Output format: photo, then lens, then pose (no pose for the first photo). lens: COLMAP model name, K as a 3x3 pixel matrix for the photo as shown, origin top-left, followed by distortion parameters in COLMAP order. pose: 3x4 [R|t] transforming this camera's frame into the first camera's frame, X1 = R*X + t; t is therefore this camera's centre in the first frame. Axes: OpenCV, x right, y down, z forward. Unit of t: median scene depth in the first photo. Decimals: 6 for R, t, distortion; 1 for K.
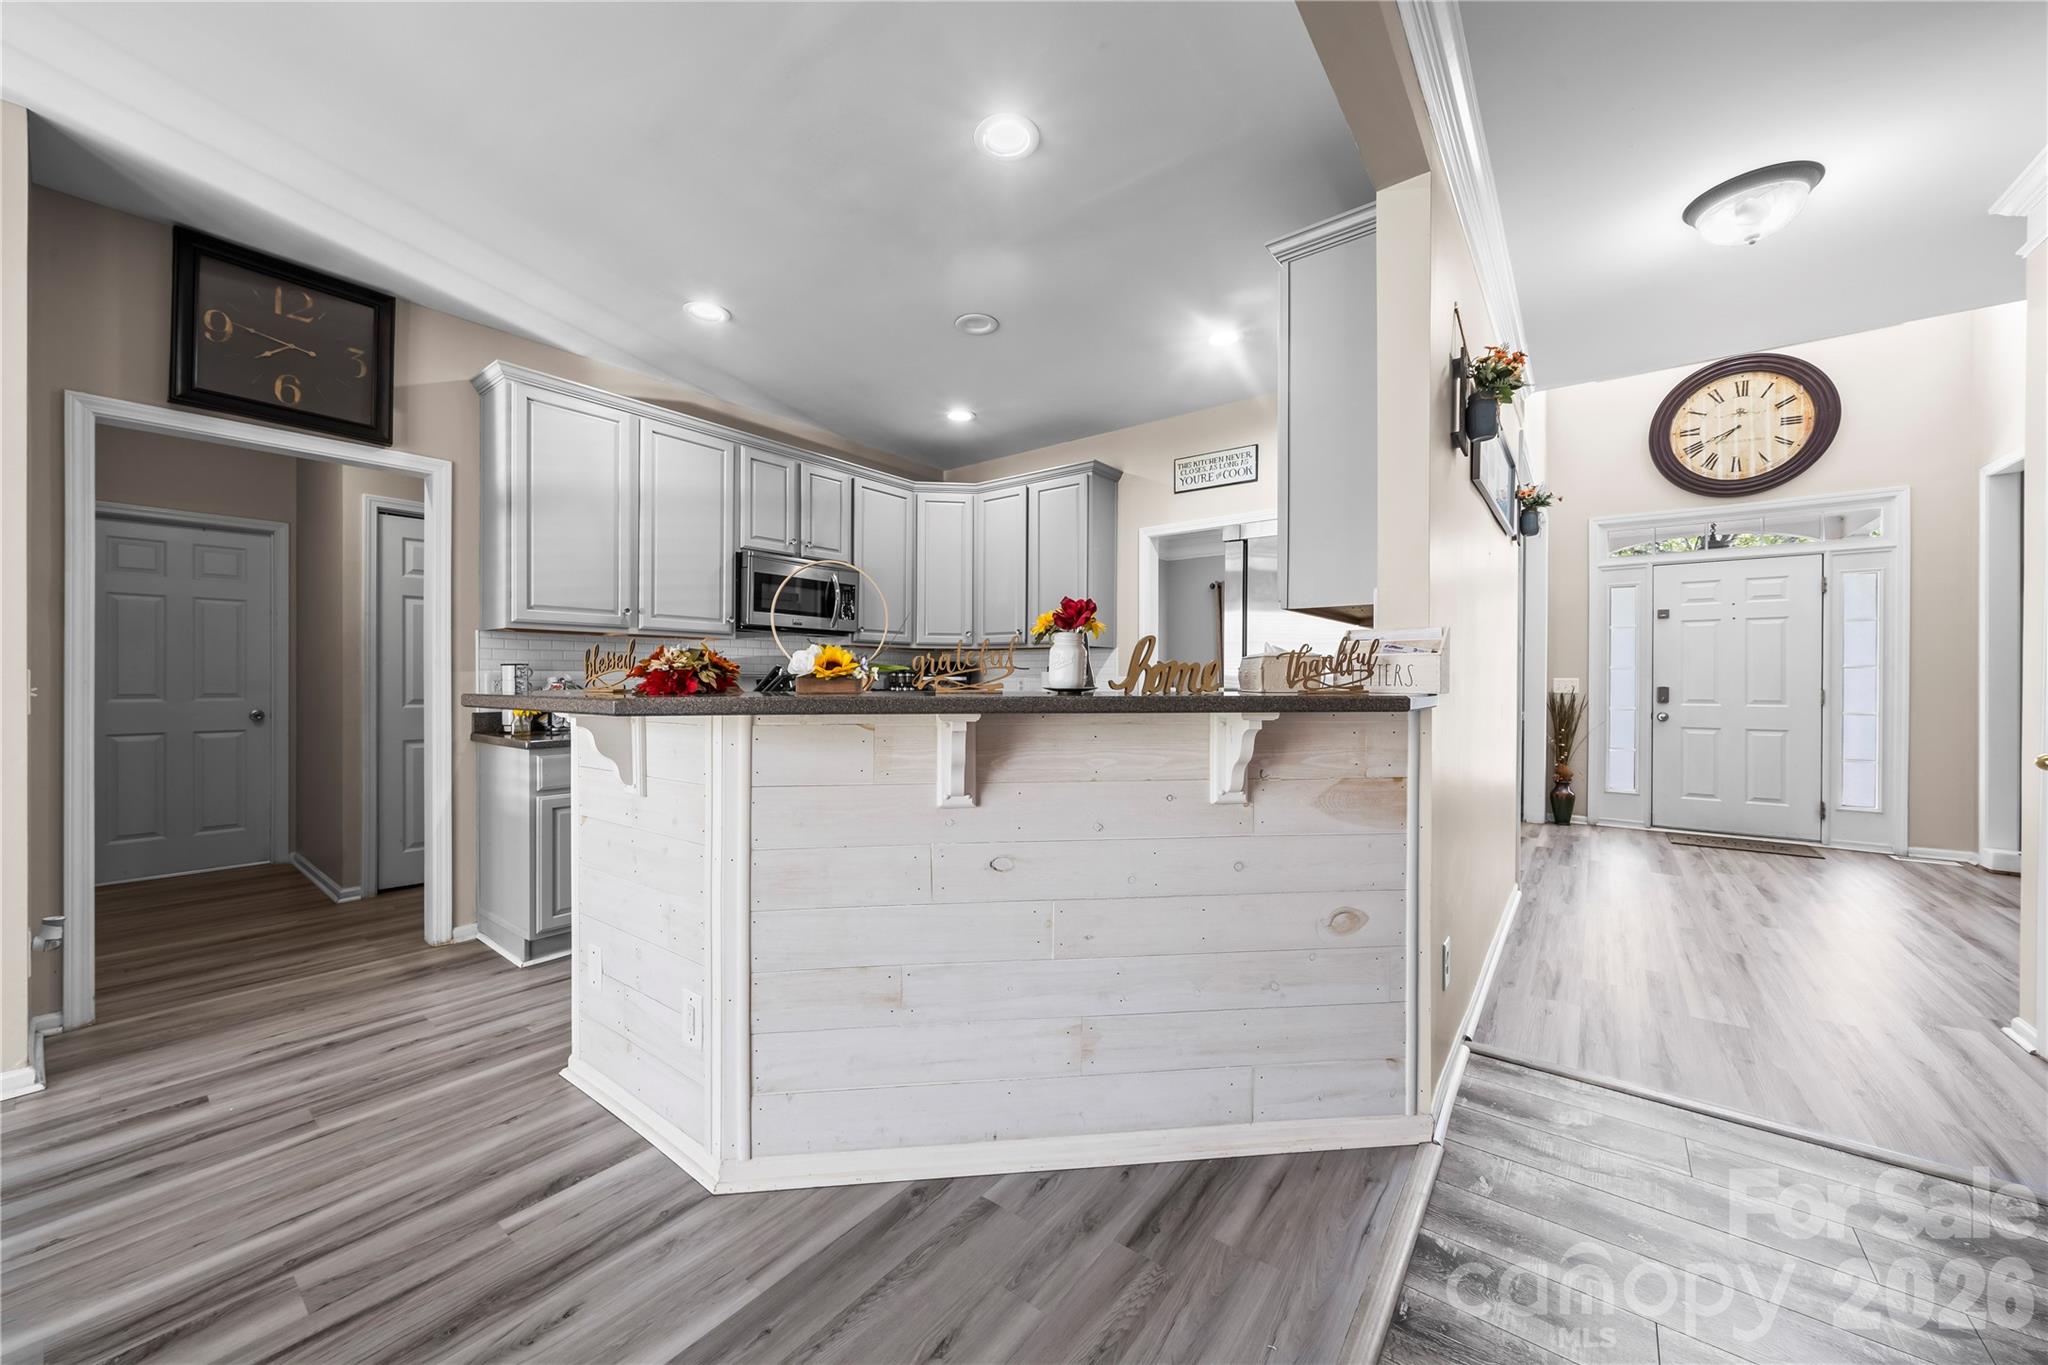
lens RADIAL K [[745.6, 0, 1017.5], [0, 745.6, 680.1], [0, 0, 1]] dist [-0.001502, -0.000146]
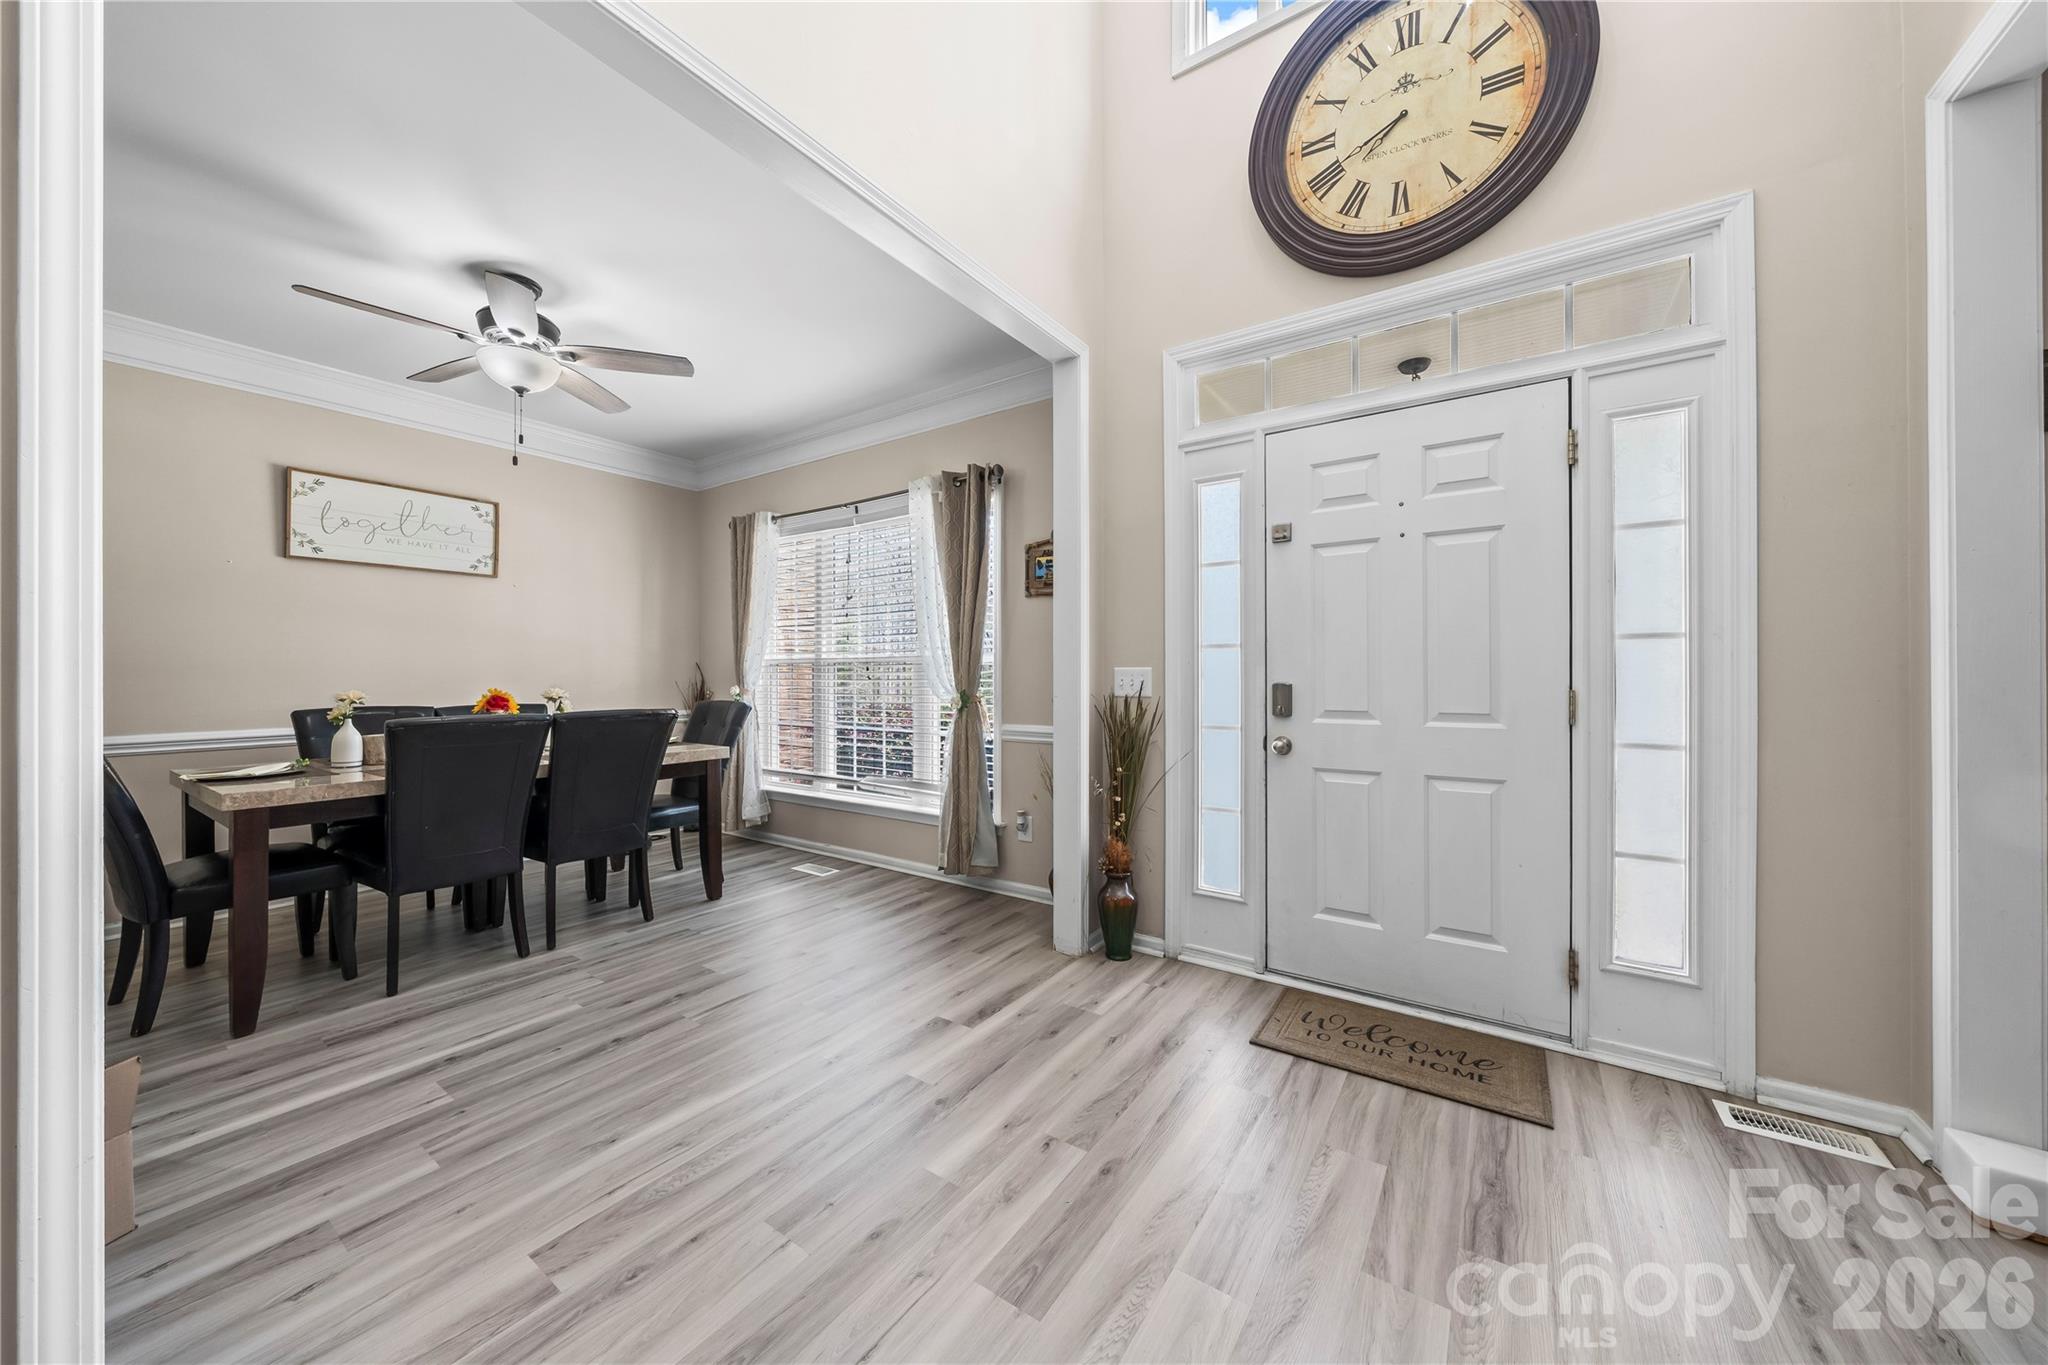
lens RADIAL K [[710.6, 0, 1012.6], [0, 710.6, 670.8], [0, 0, 1]] dist [-0.002506, -0.000291]
pose [[0.998757, -0.006376, 0.049429, 0.886202], [0.006523, 0.999975, -0.002817, 0.001272], [-0.049410, 0.003136, 0.998774, 0.725782]]
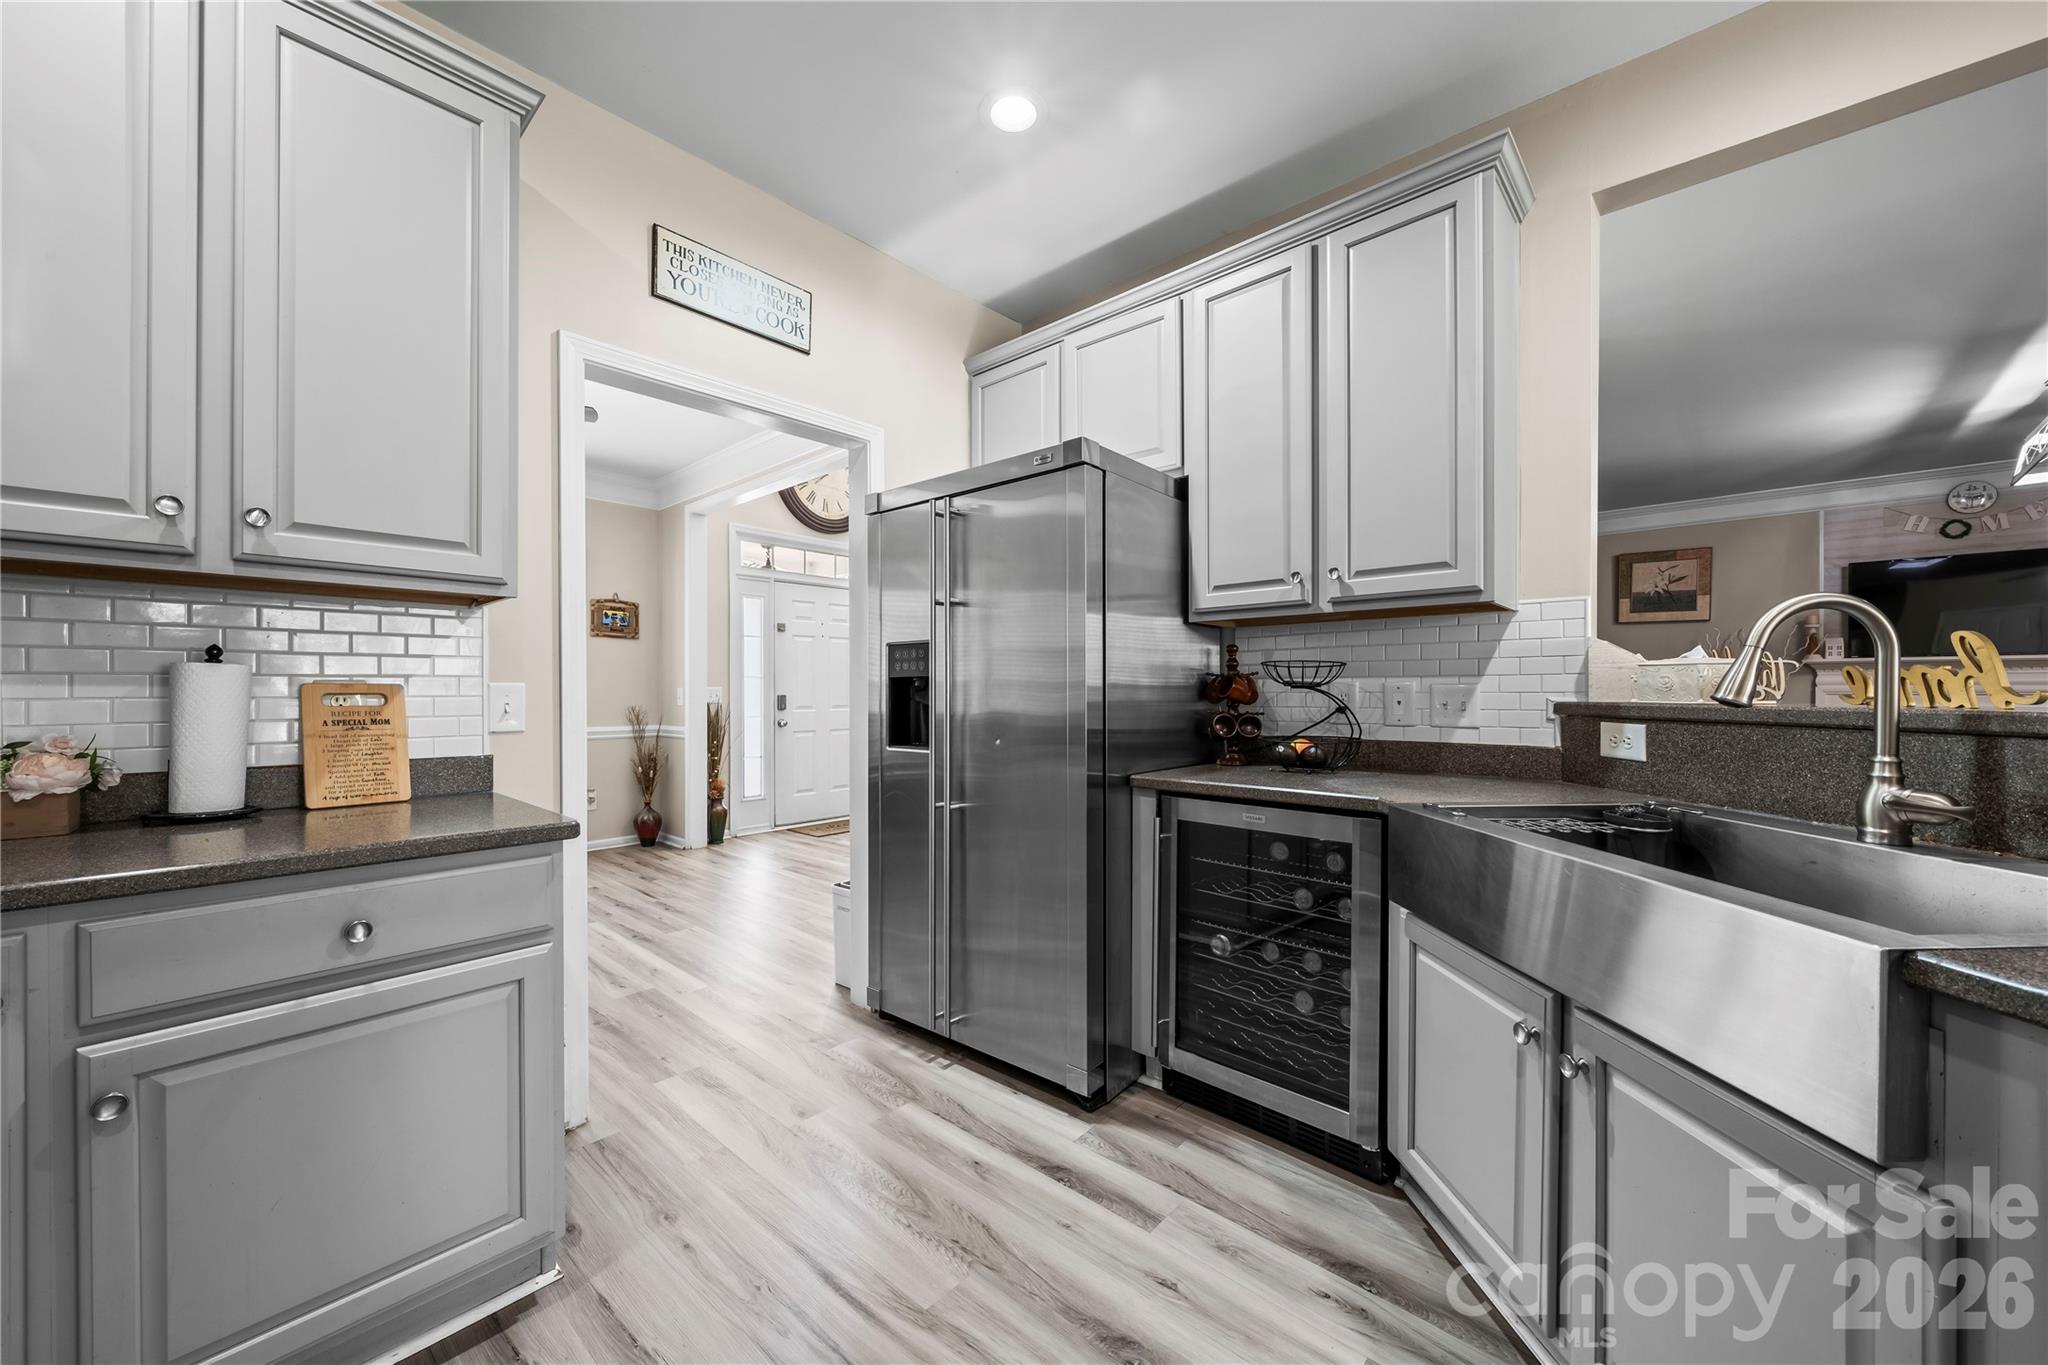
lens RADIAL K [[754.9, 0, 1022.6], [0, 754.9, 689.6], [0, 0, 1]] dist [-0.001251, -0.000167]
pose [[0.072287, -0.003219, 0.997379, -0.258503], [0.002585, 0.999992, 0.003040, -0.001390], [-0.997381, 0.002358, 0.072295, 0.759367]]
